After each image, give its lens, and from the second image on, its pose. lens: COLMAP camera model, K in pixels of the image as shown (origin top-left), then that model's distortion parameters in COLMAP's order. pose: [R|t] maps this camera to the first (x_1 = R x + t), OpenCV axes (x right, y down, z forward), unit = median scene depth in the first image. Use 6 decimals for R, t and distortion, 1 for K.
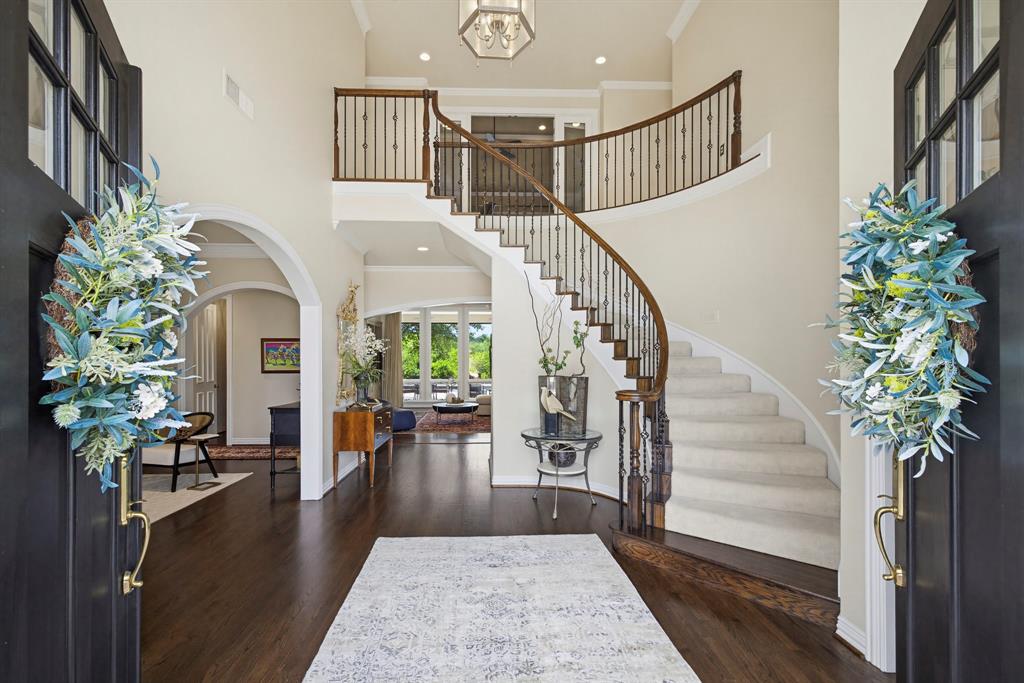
lens RADIAL K [[435.1, 0, 511.1], [0, 435.1, 358.3], [0, 0, 1]] dist [-0.000489, -0.000059]
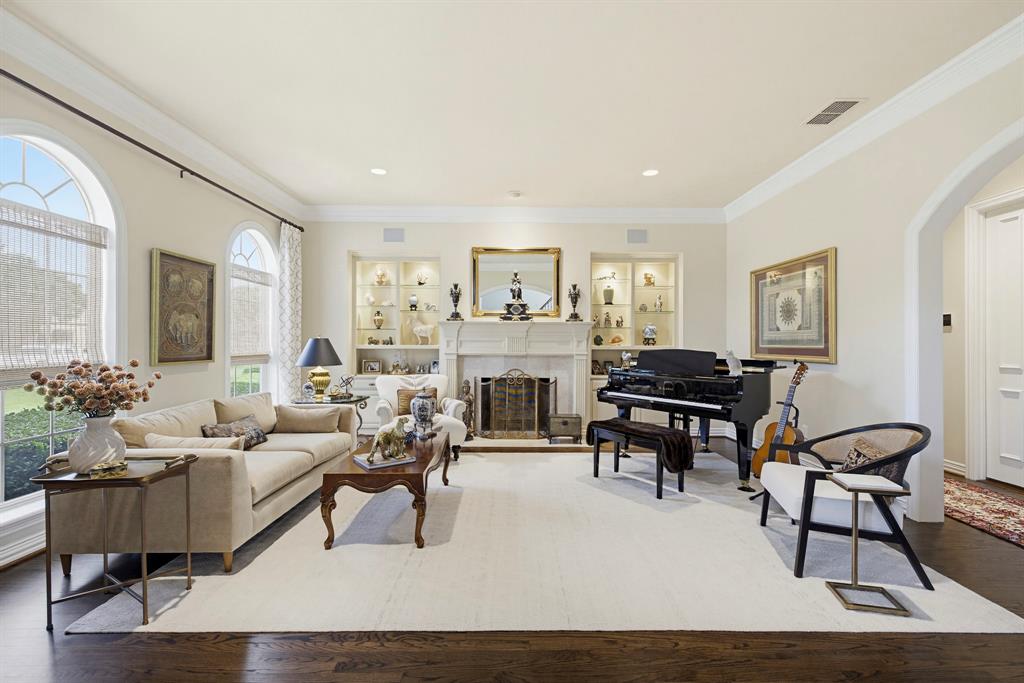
lens RADIAL K [[436.5, 0, 516.4], [0, 436.5, 340.0], [0, 0, 1]] dist [0.001682, 0.000059]
pose [[-0.034674, -0.005808, -0.999382, -0.256682], [0.002796, 0.999979, -0.005908, 0.042040], [0.999395, -0.002999, -0.034657, 0.660307]]
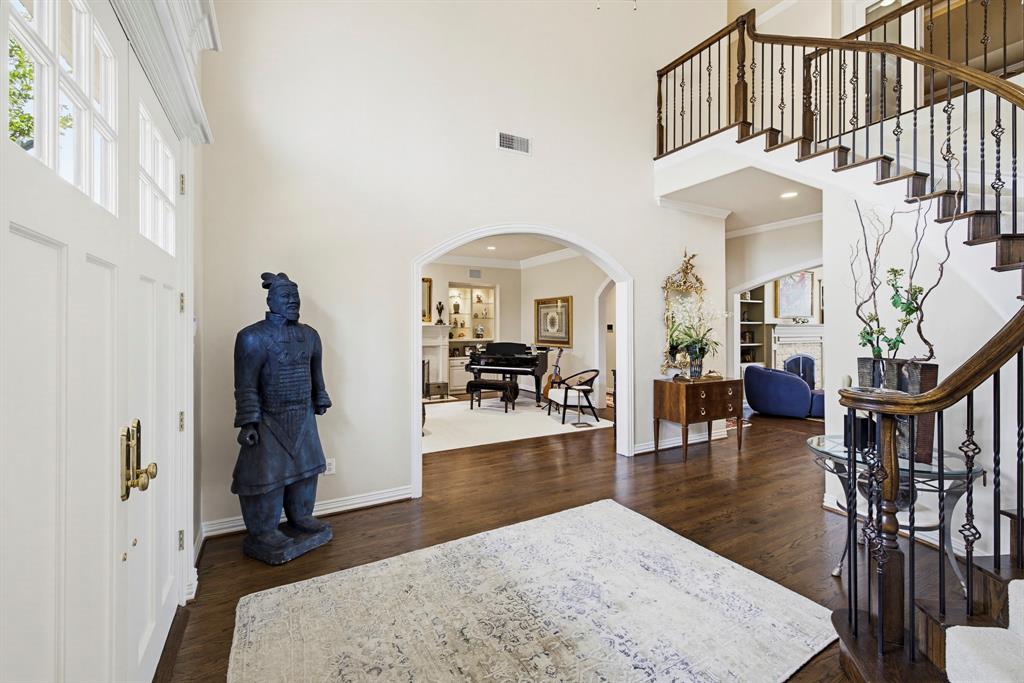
lens RADIAL K [[434.2, 0, 509.5], [0, 434.2, 319.4], [0, 0, 1]] dist [0.001336, 0.000038]
pose [[0.453849, -0.014095, -0.890967, 0.362353], [0.003694, 0.999896, -0.013936, -0.007564], [0.891071, 0.003033, 0.453853, 0.205919]]
